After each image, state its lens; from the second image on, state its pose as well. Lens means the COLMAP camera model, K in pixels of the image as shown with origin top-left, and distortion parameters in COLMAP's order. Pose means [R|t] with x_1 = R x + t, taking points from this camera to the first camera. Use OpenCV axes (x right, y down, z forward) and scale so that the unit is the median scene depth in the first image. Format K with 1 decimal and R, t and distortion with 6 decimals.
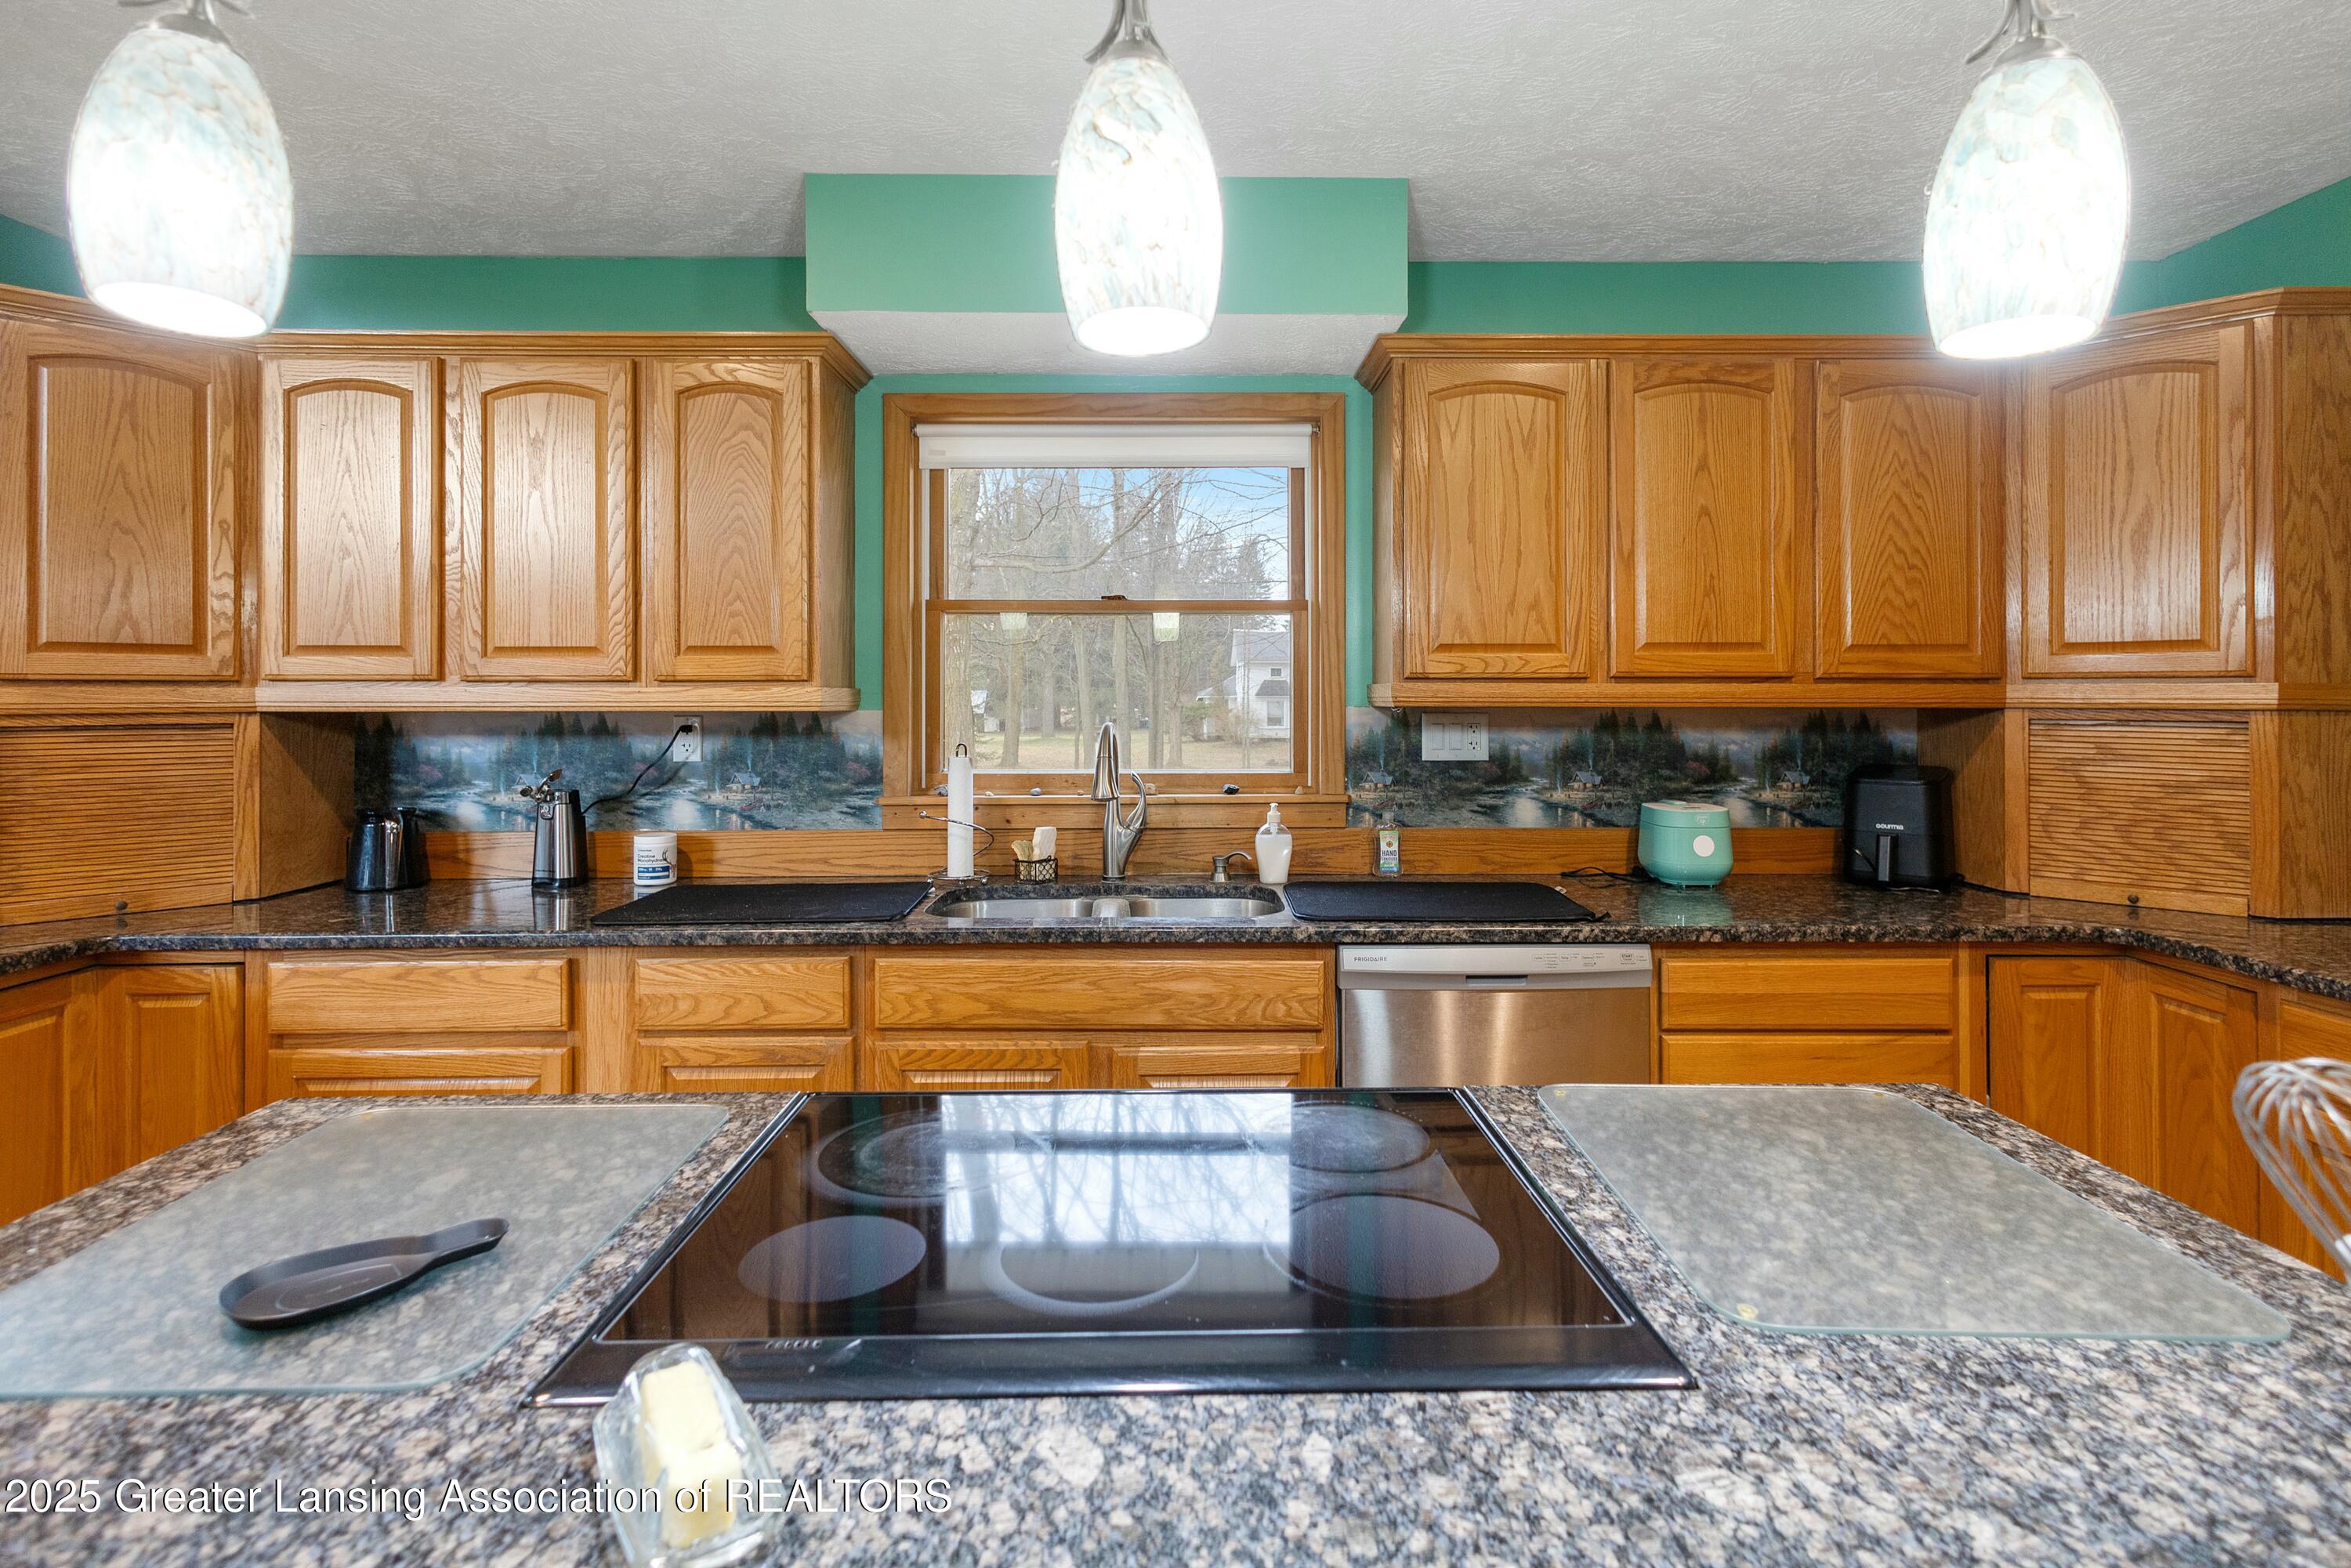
lens RADIAL K [[1088.5, 0, 1174.9], [0, 1088.5, 705.6], [0, 0, 1]] dist [-0.000343, -0.000112]
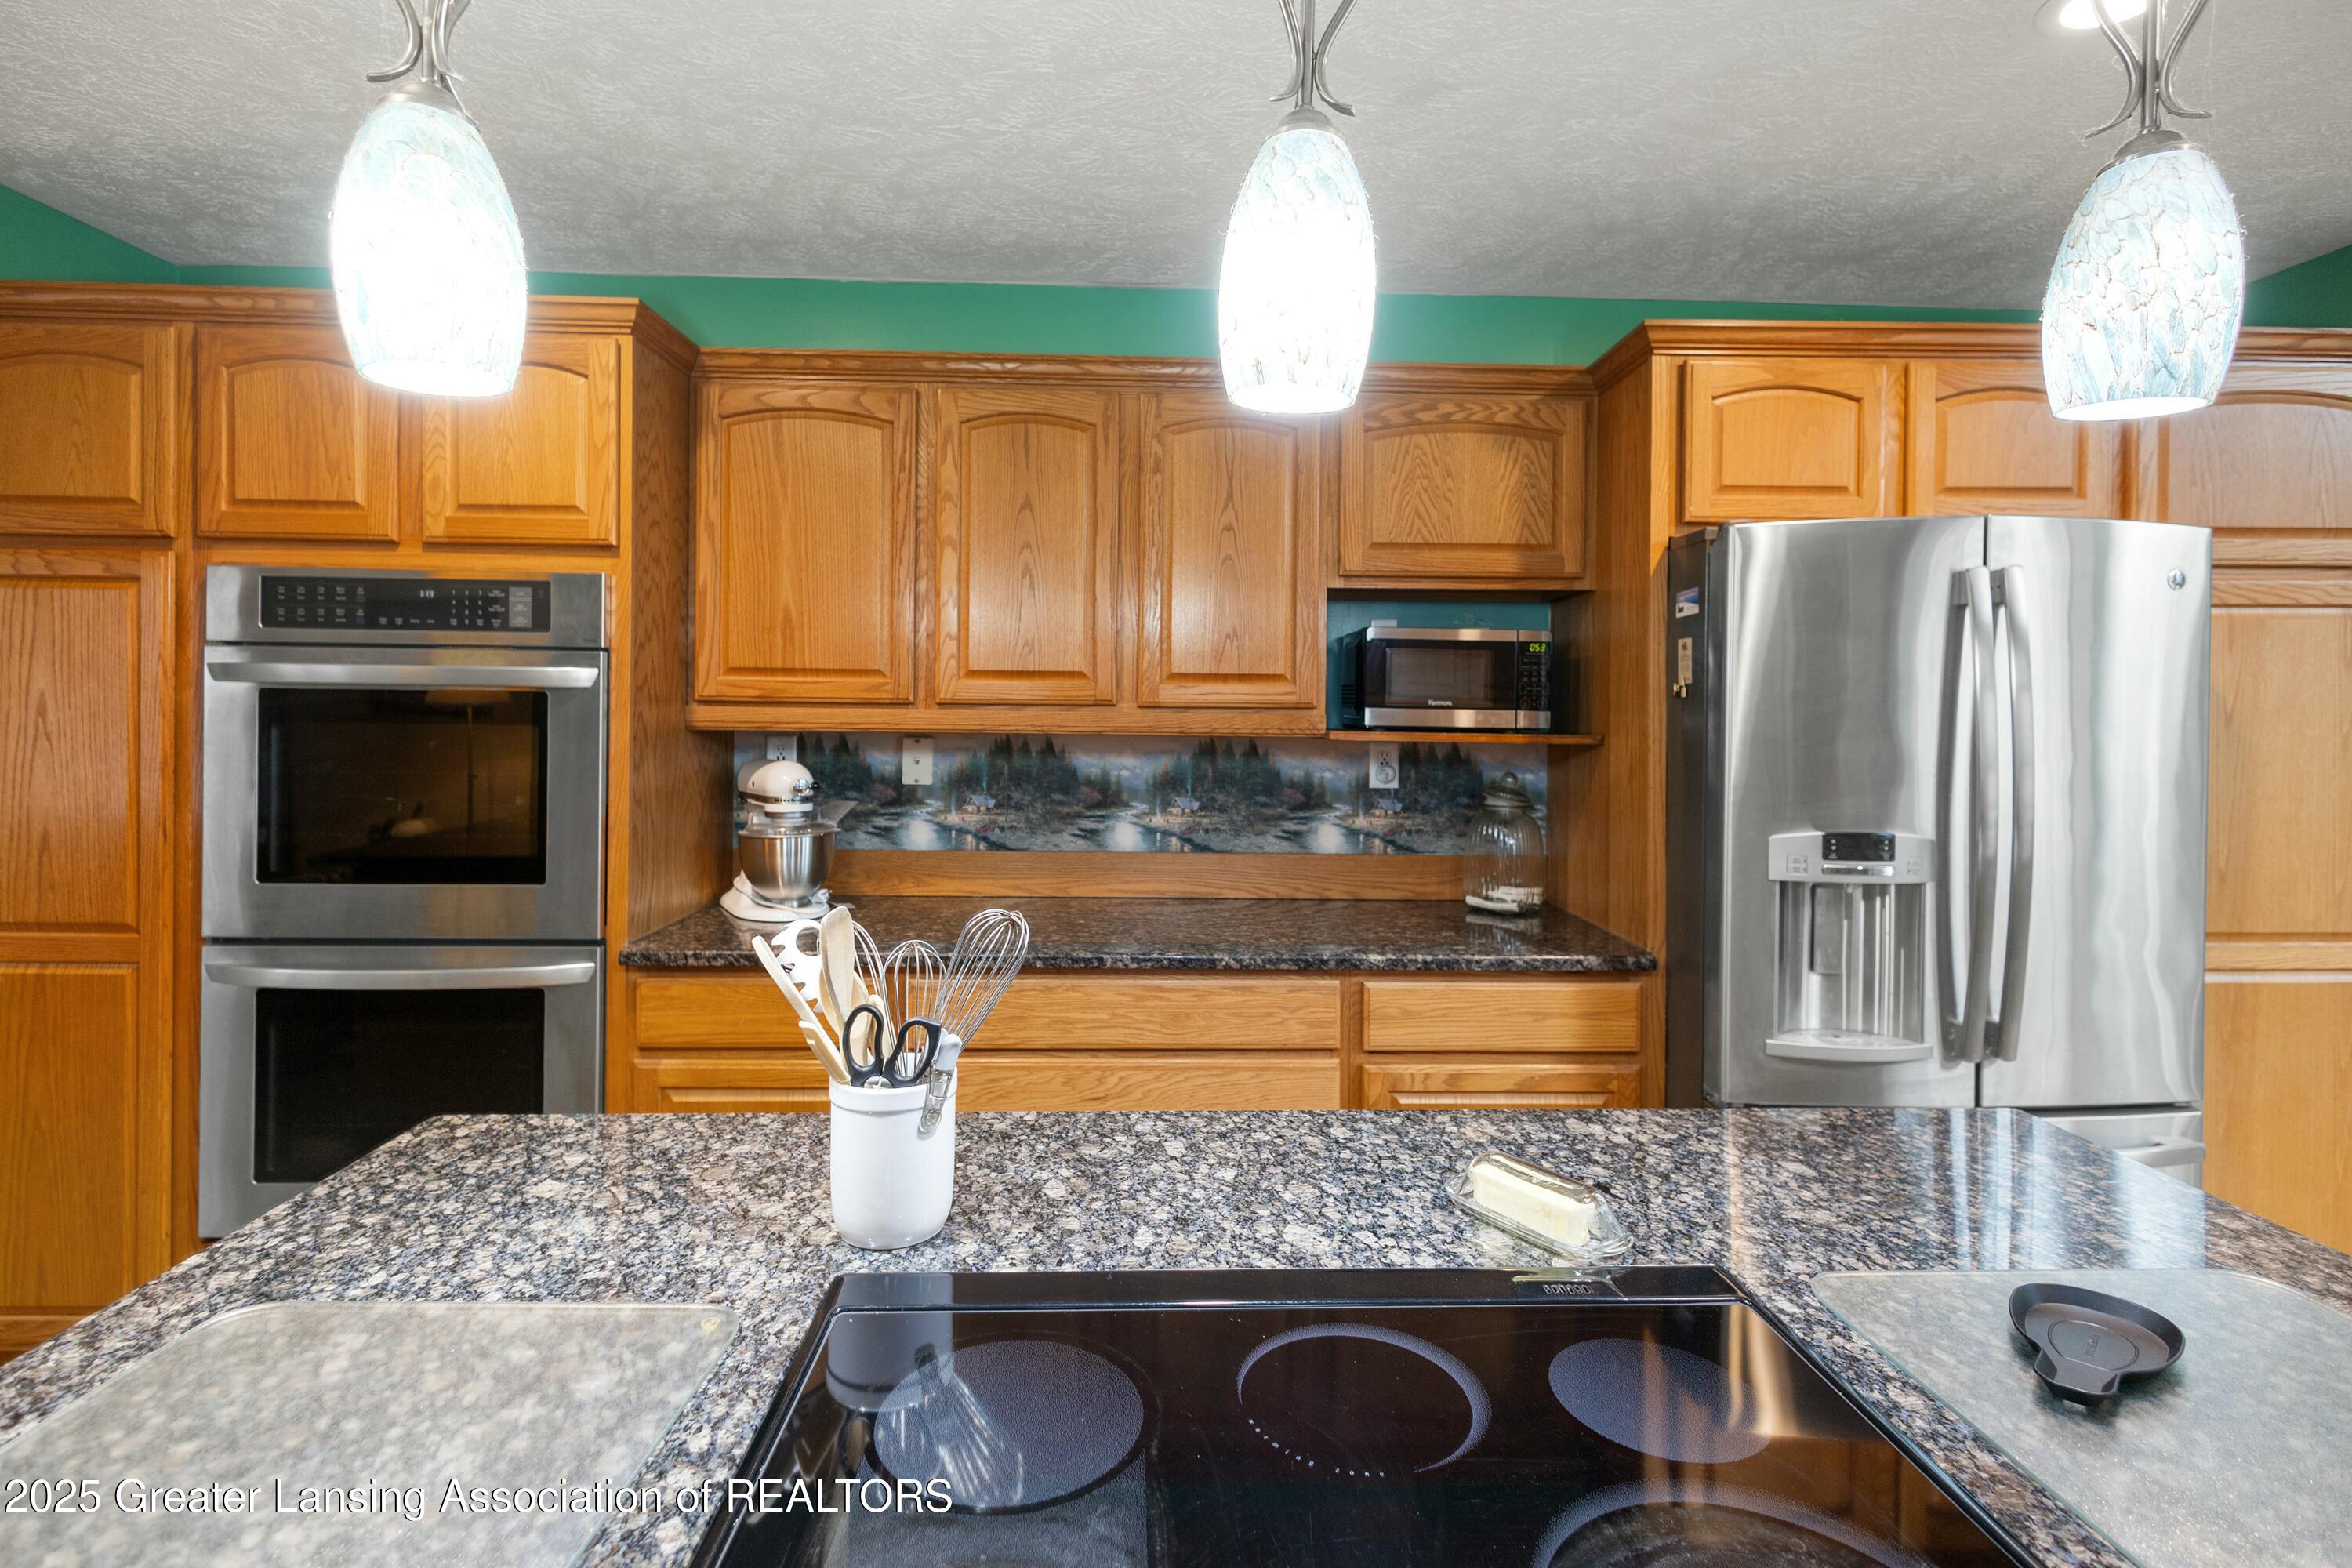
lens RADIAL K [[1089.1, 0, 1175.4], [0, 1089.1, 705.6], [0, 0, 1]] dist [-0.000343, -0.000112]
pose [[-0.999522, -0.009369, -0.029457, 0.134740], [-0.009332, 0.999955, -0.001386, -0.052887], [0.029469, -0.001110, -0.999565, 2.455836]]
